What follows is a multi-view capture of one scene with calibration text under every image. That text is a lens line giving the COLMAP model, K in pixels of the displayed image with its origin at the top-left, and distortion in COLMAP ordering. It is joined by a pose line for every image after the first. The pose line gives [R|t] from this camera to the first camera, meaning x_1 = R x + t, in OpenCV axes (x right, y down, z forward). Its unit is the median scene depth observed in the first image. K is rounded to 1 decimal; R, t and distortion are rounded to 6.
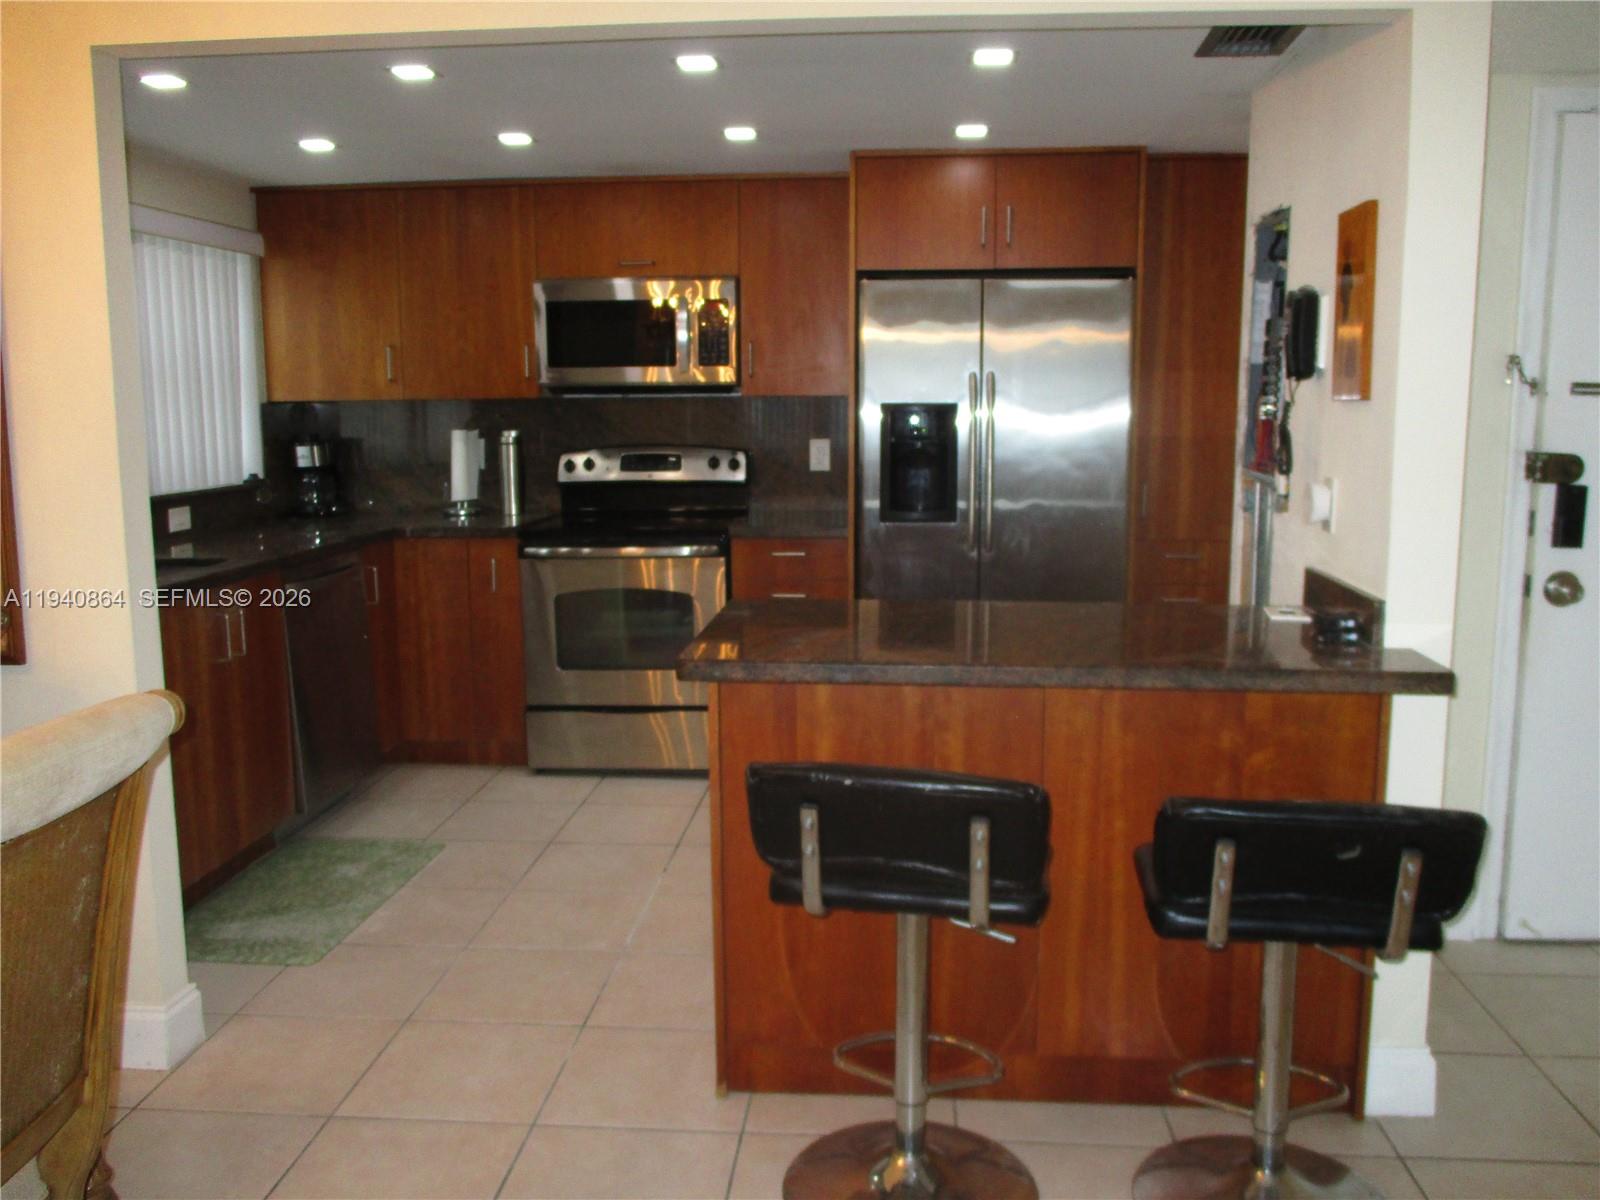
lens RADIAL K [[1332.1, 0, 800.2], [0, 1332.1, 574.9], [0, 0, 1]] dist [-0.014186, -0.005949]
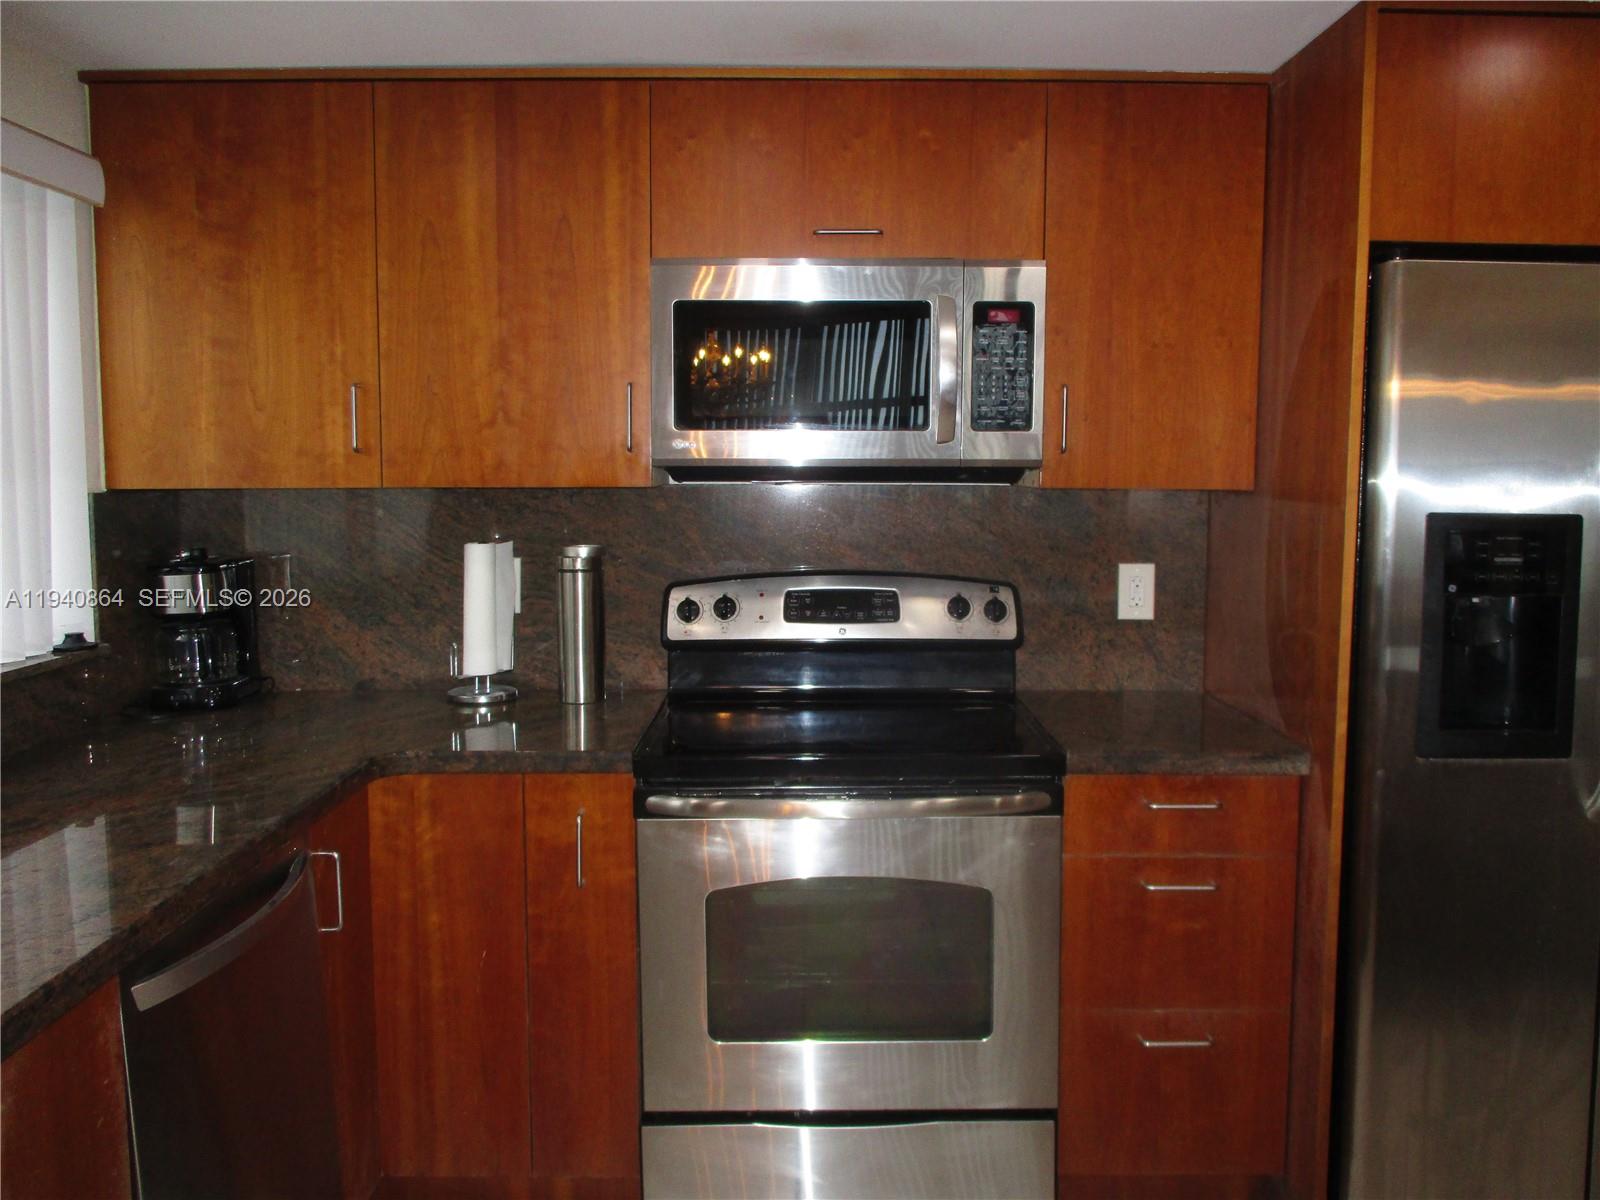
lens RADIAL K [[1332.1, 0, 800.2], [0, 1332.1, 574.9], [0, 0, 1]] dist [-0.014186, -0.005949]
pose [[0.995645, 0.001487, 0.093217, -0.187513], [0.002811, 0.998939, -0.045958, -0.075075], [-0.093187, 0.046020, 0.994585, 0.481230]]
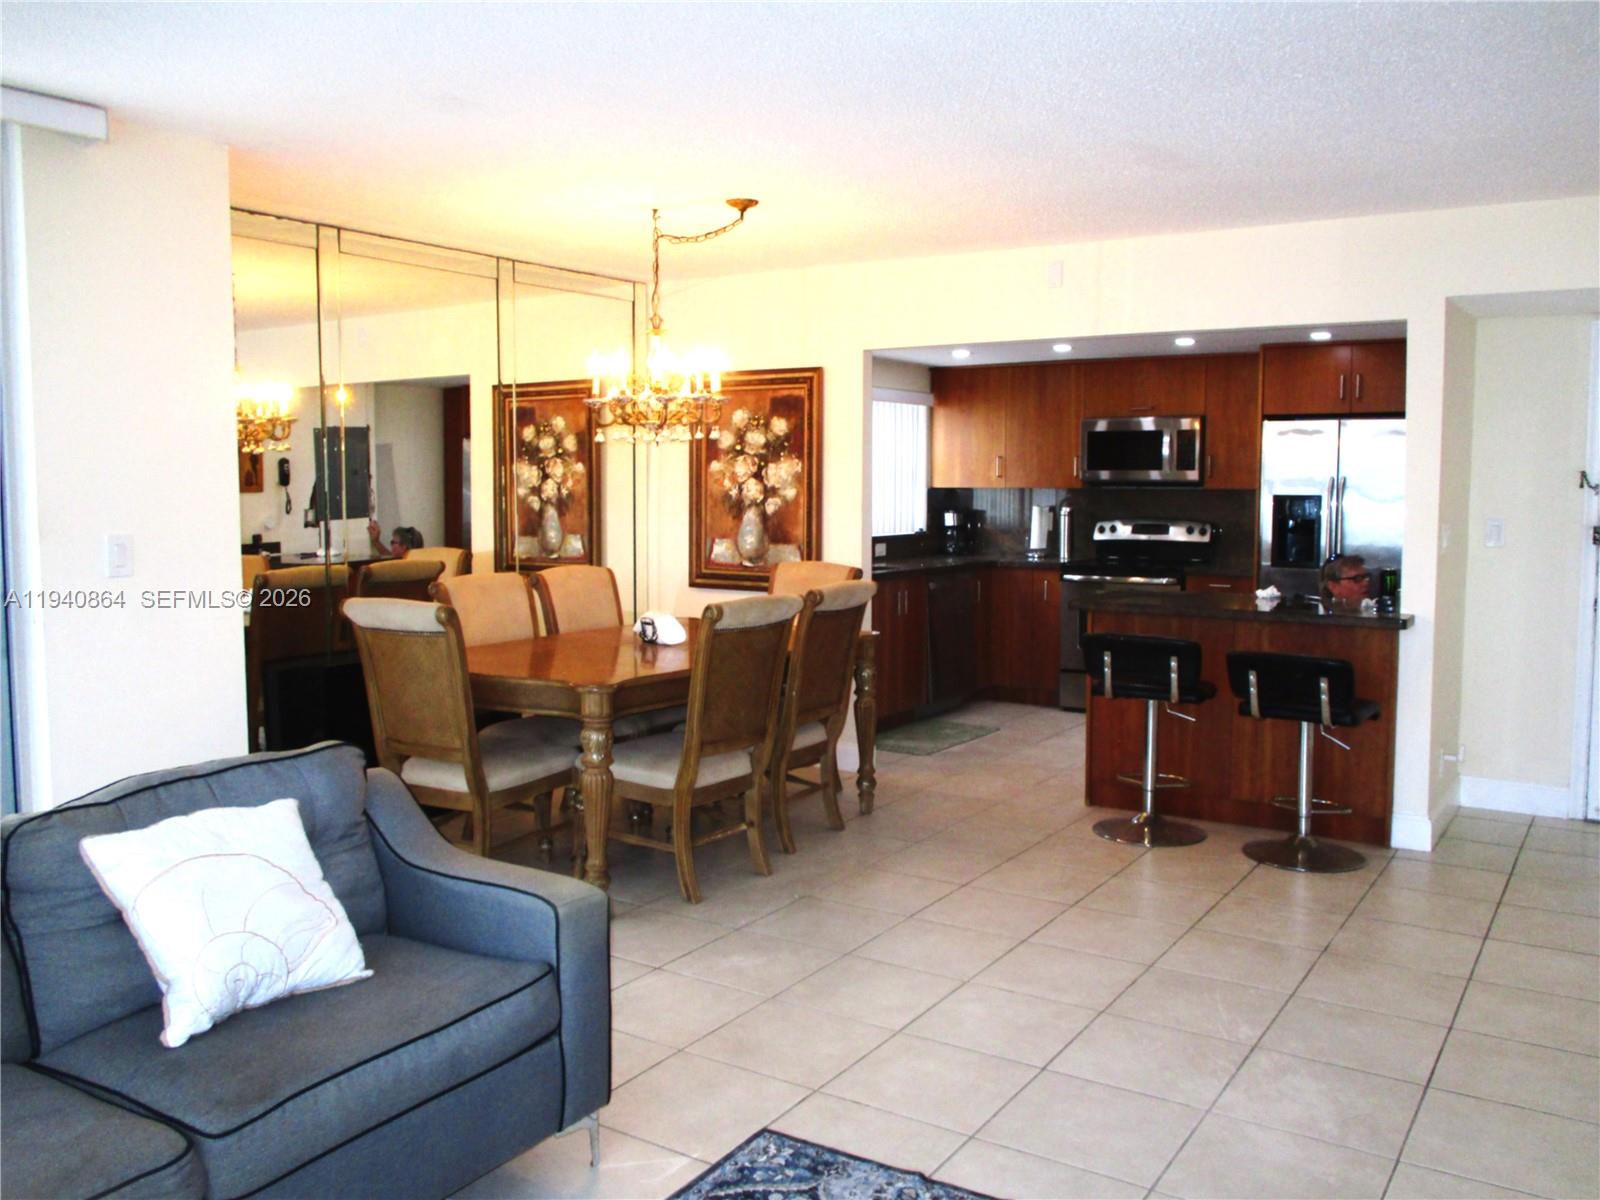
lens RADIAL K [[1332.1, 0, 800.2], [0, 1332.1, 574.9], [0, 0, 1]] dist [-0.014186, -0.005949]
pose [[0.880220, 0.043859, -0.472535, 0.288372], [-0.074279, 0.996180, -0.045904, 0.079004], [0.468716, 0.075505, 0.880116, -0.630737]]
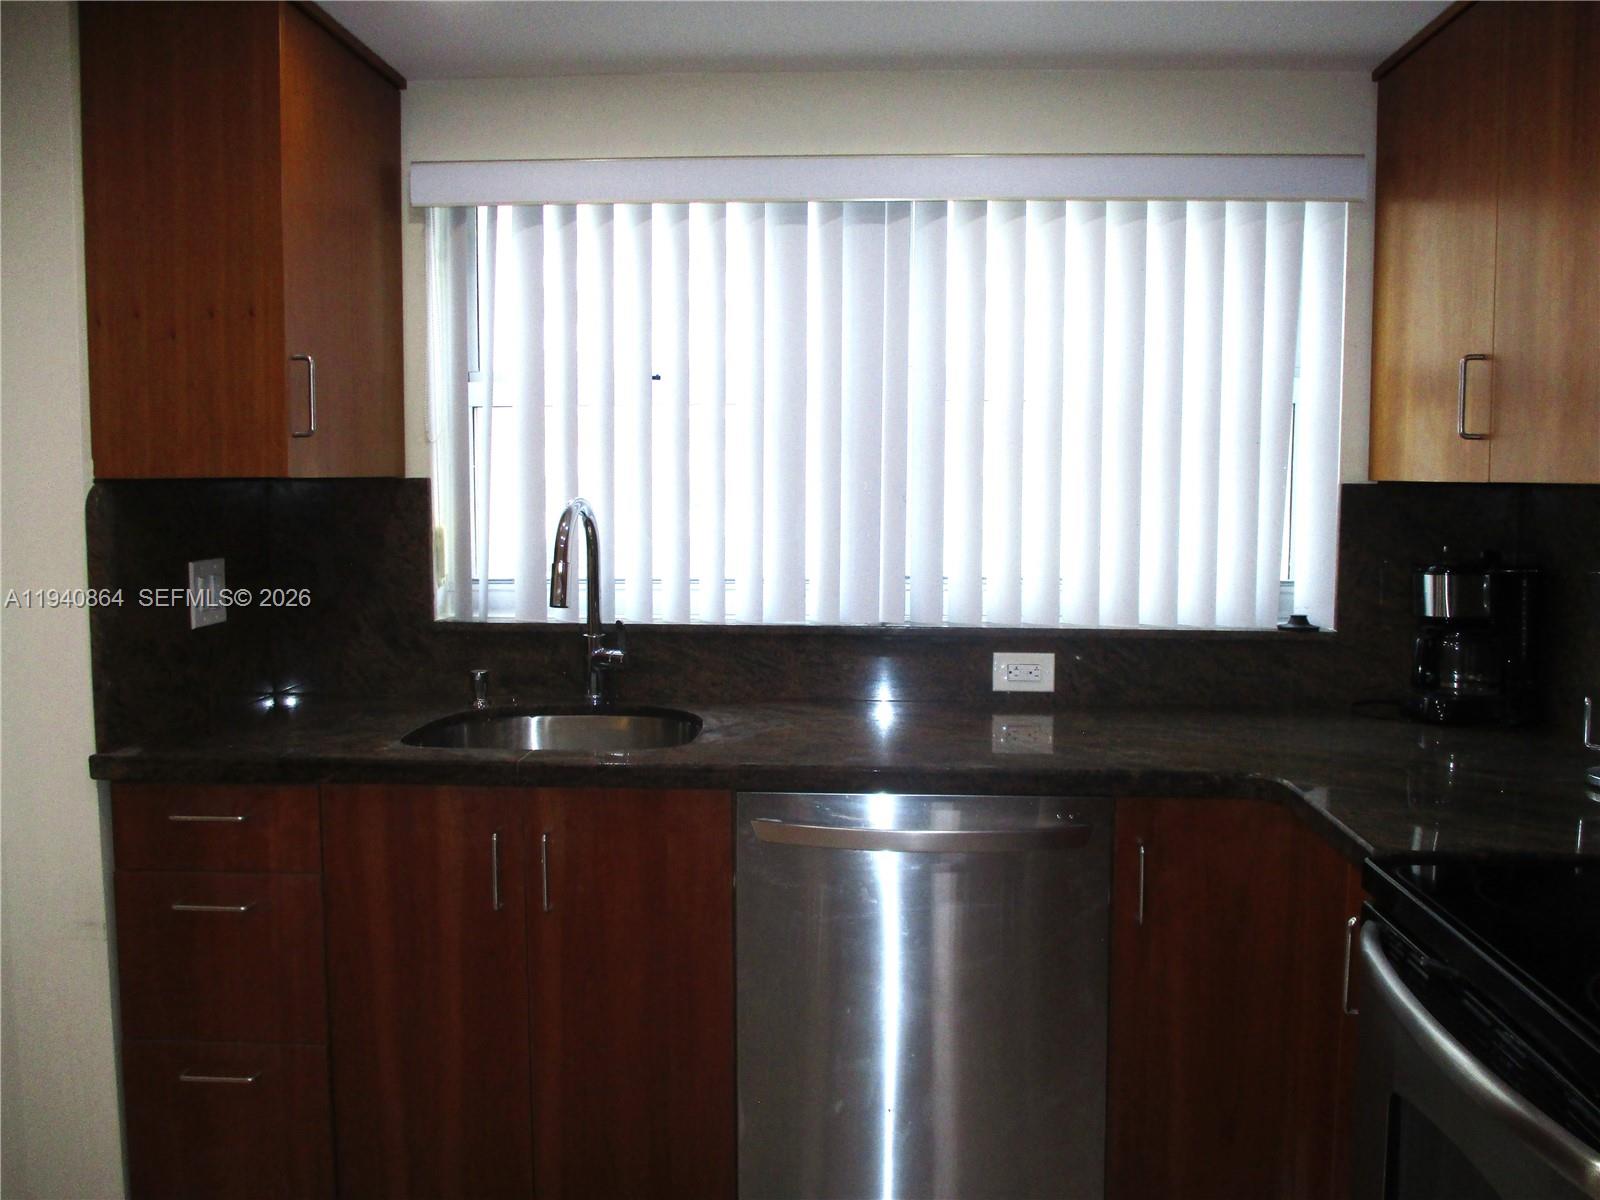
lens RADIAL K [[1358.1, 0, 809.5], [0, 1358.1, 578.9], [0, 0, 1]] dist [-0.032978, 0.006699]
pose [[0.020756, 0.077558, -0.996772, 0.119463], [-0.146082, 0.986522, 0.073718, -0.102457], [0.989055, 0.144080, 0.031806, 0.793241]]
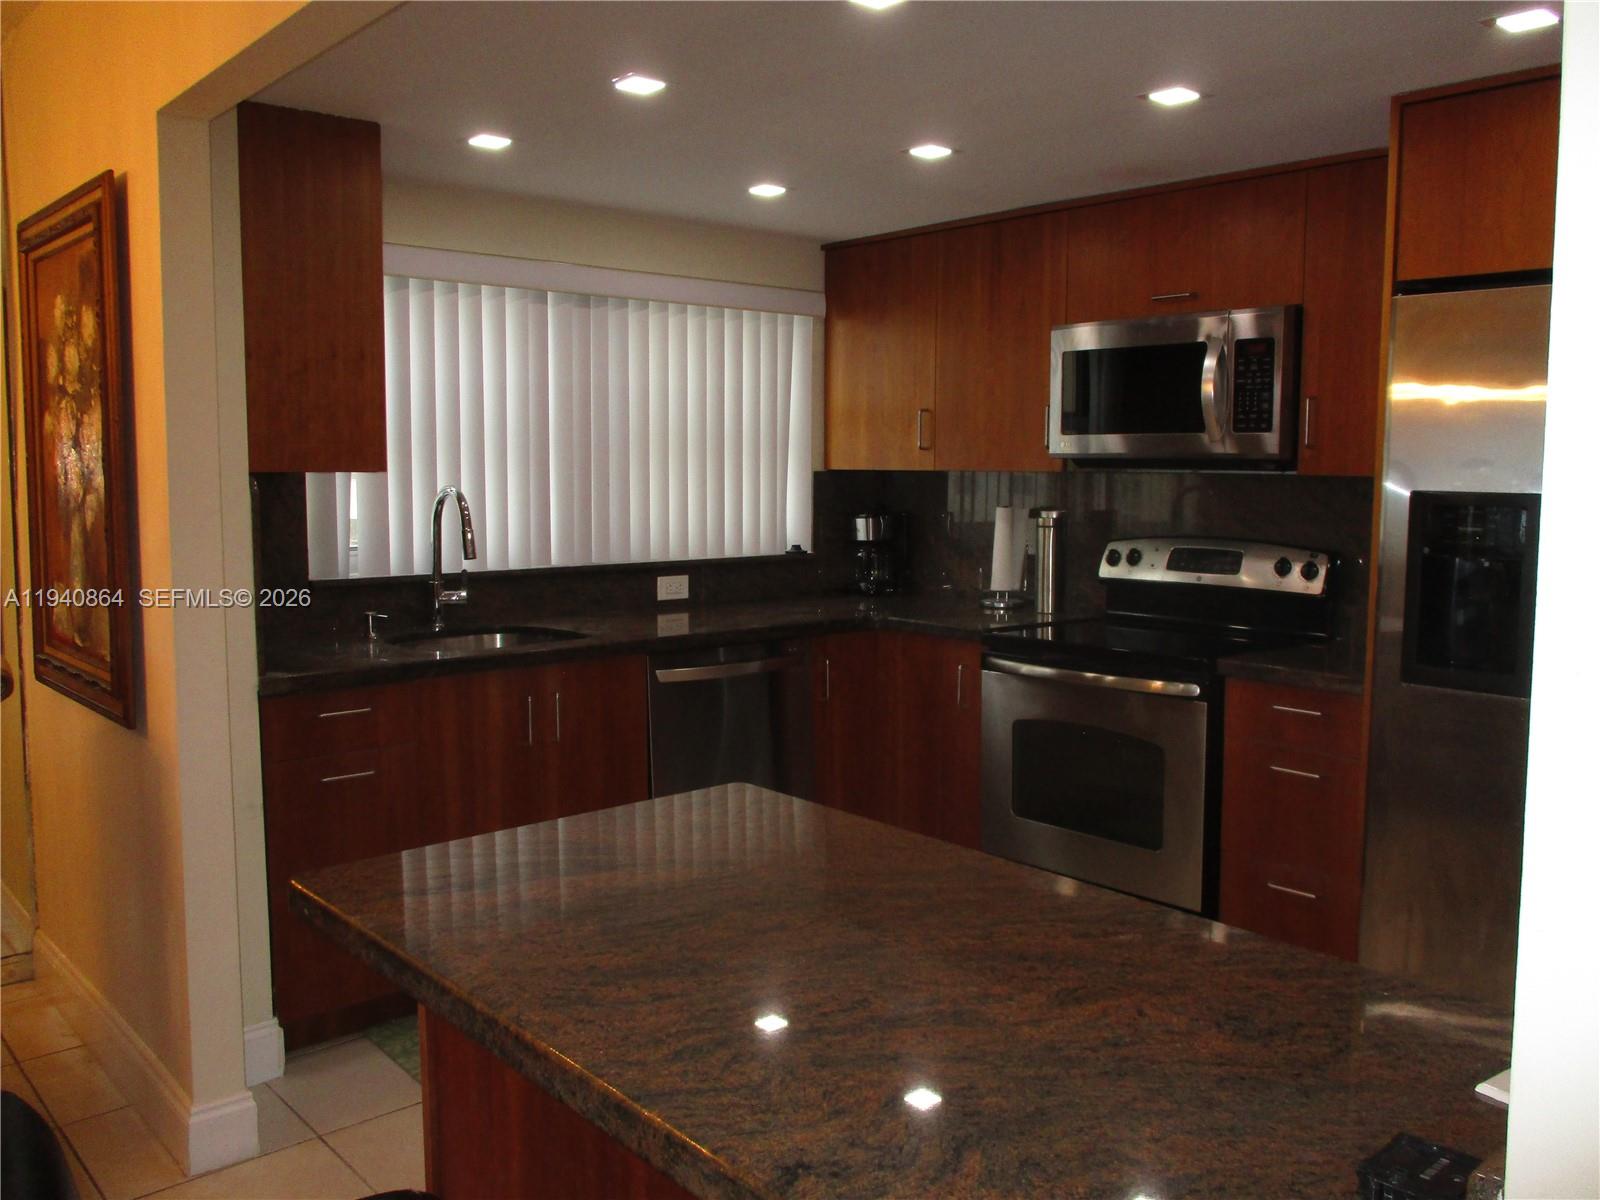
lens RADIAL K [[1332.1, 0, 800.2], [0, 1332.1, 574.9], [0, 0, 1]] dist [-0.014186, -0.005949]
pose [[0.715760, 0.071394, -0.694687, 0.255914], [-0.106351, 0.994301, -0.007392, -0.048584], [0.690201, 0.079172, 0.719274, 0.320072]]
